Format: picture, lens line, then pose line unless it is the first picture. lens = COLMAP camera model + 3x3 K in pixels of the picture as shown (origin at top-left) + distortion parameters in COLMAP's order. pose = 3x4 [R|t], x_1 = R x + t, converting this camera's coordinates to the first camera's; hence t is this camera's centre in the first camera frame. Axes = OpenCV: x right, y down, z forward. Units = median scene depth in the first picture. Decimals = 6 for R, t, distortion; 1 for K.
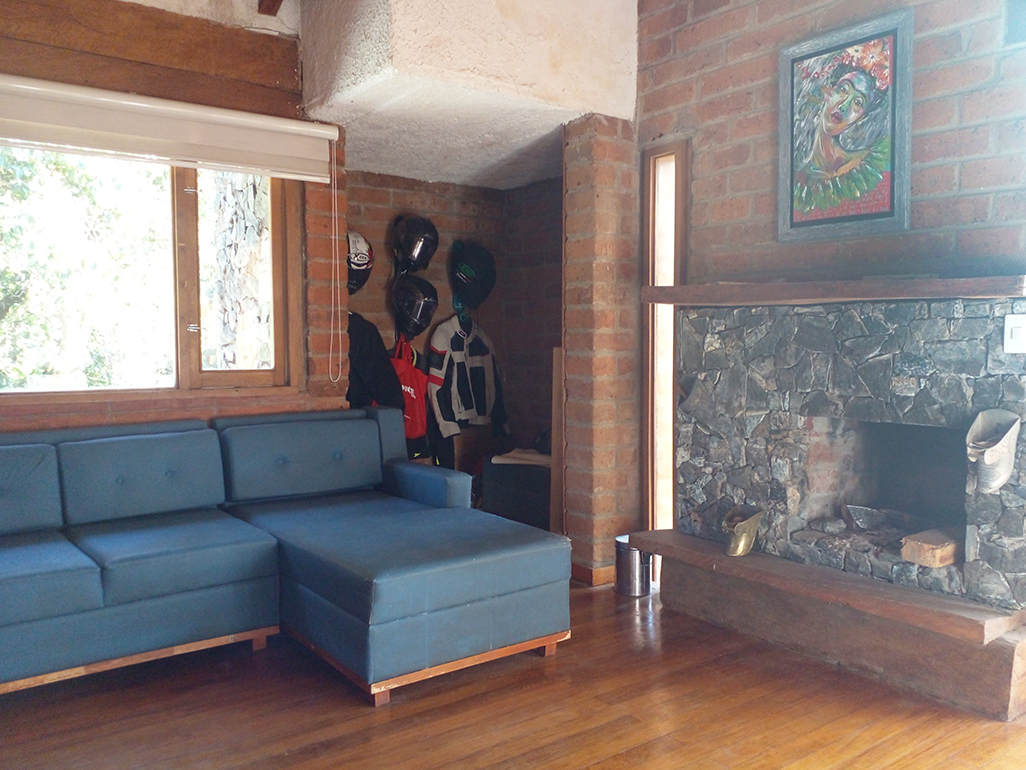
lens RADIAL K [[828.9, 0, 534.1], [0, 828.9, 391.9], [0, 0, 1]] dist [0.072022, -0.103709]
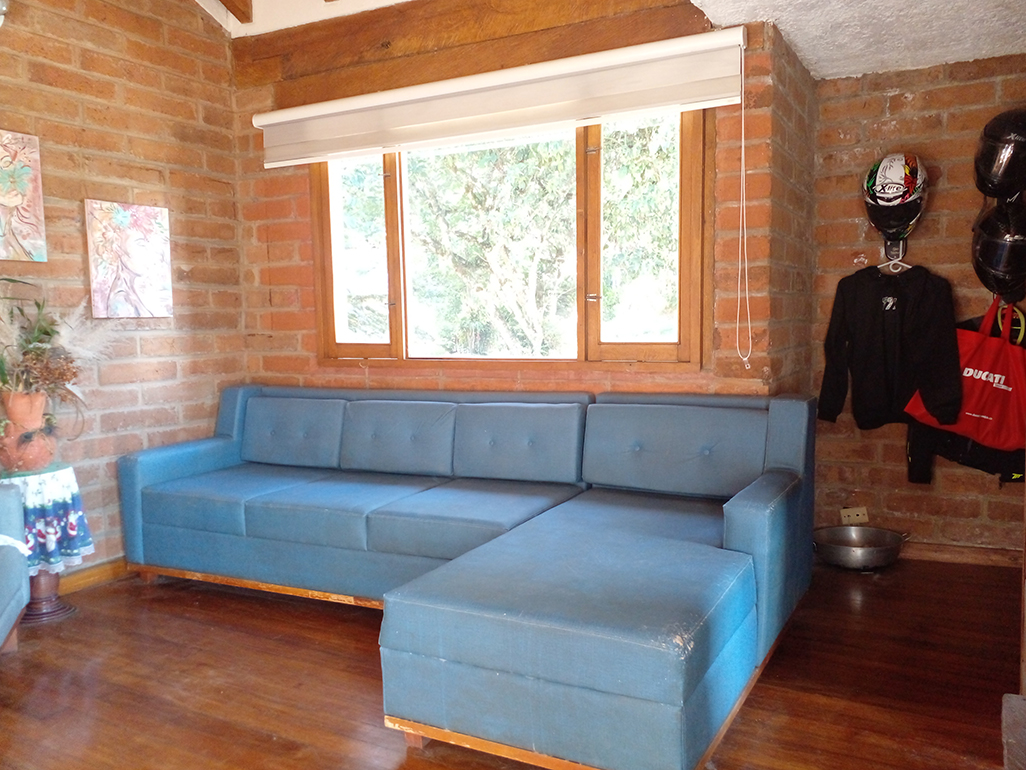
lens RADIAL K [[828.9, 0, 534.1], [0, 828.9, 391.9], [0, 0, 1]] dist [0.072022, -0.103709]
pose [[0.430303, 0.072564, -0.899763, 0.391882], [-0.039921, 0.997318, 0.061340, -0.022172], [0.901801, 0.009525, 0.432046, 0.494900]]
